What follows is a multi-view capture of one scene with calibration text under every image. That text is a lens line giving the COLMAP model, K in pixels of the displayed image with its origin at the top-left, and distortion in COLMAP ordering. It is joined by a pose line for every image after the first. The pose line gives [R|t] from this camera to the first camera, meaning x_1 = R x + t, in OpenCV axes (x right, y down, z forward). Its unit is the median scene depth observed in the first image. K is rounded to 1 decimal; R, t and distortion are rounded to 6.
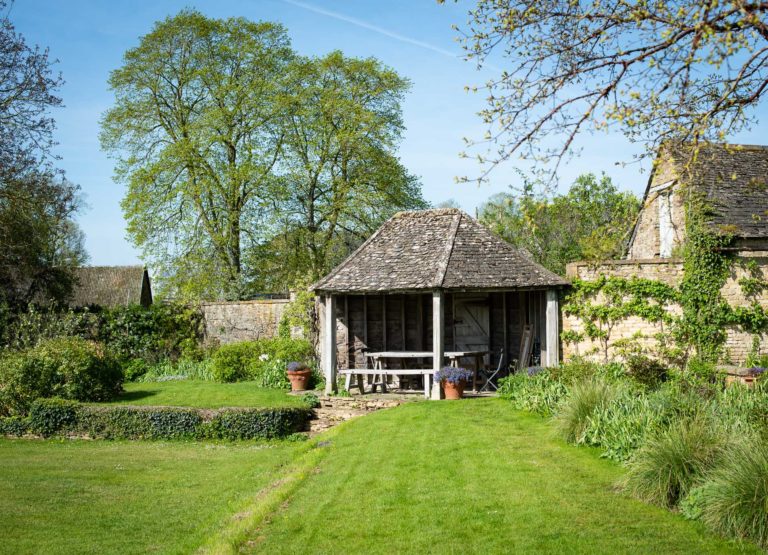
lens RADIAL K [[1137.9, 0, 316.9], [0, 1137.9, 278.3], [0, 0, 1]] dist [-0.122068, 0.062849]
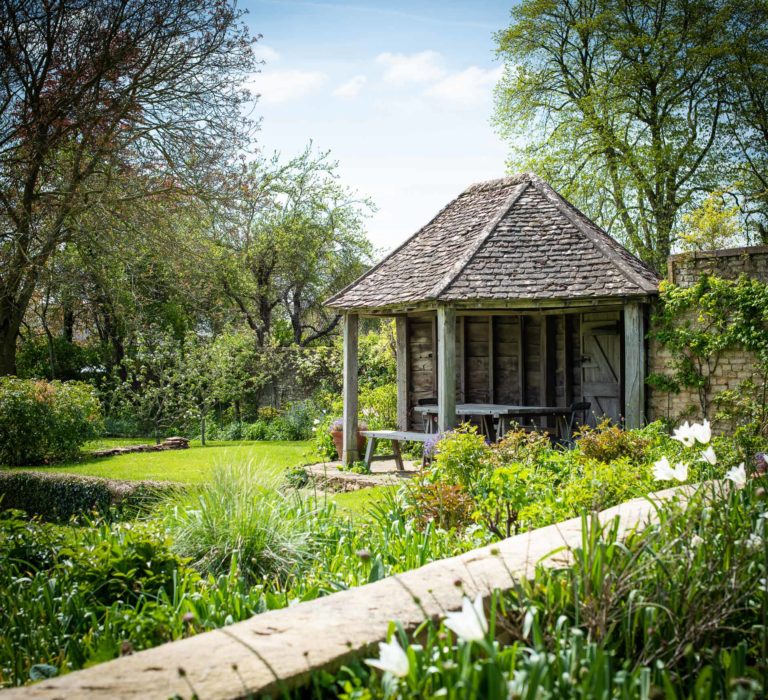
lens RADIAL K [[1410.8, 0, 384.0], [0, 1410.8, 350.0], [0, 0, 1]] dist [-0.169572, 0.009538]
pose [[0.912705, 0.006739, -0.408563, 0.377685], [0.004534, 0.999635, 0.026617, 0.013782], [0.408594, -0.026146, 0.912342, 0.287803]]
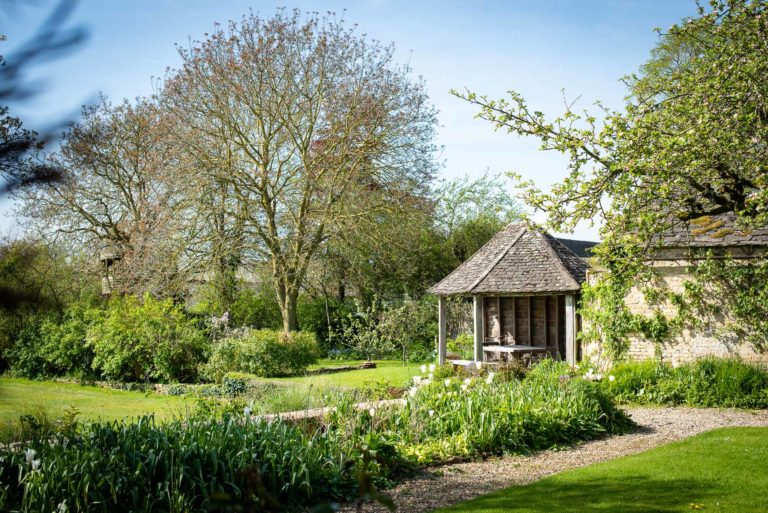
lens RADIAL K [[1071.3, 0, 384.0], [0, 1071.3, 256.5], [0, 0, 1]] dist [-0.003762, -0.003667]
pose [[0.802372, -0.016276, -0.596603, 0.666913], [0.014663, 0.999864, -0.007557, -0.021008], [0.596644, -0.002685, 0.802501, 0.066399]]
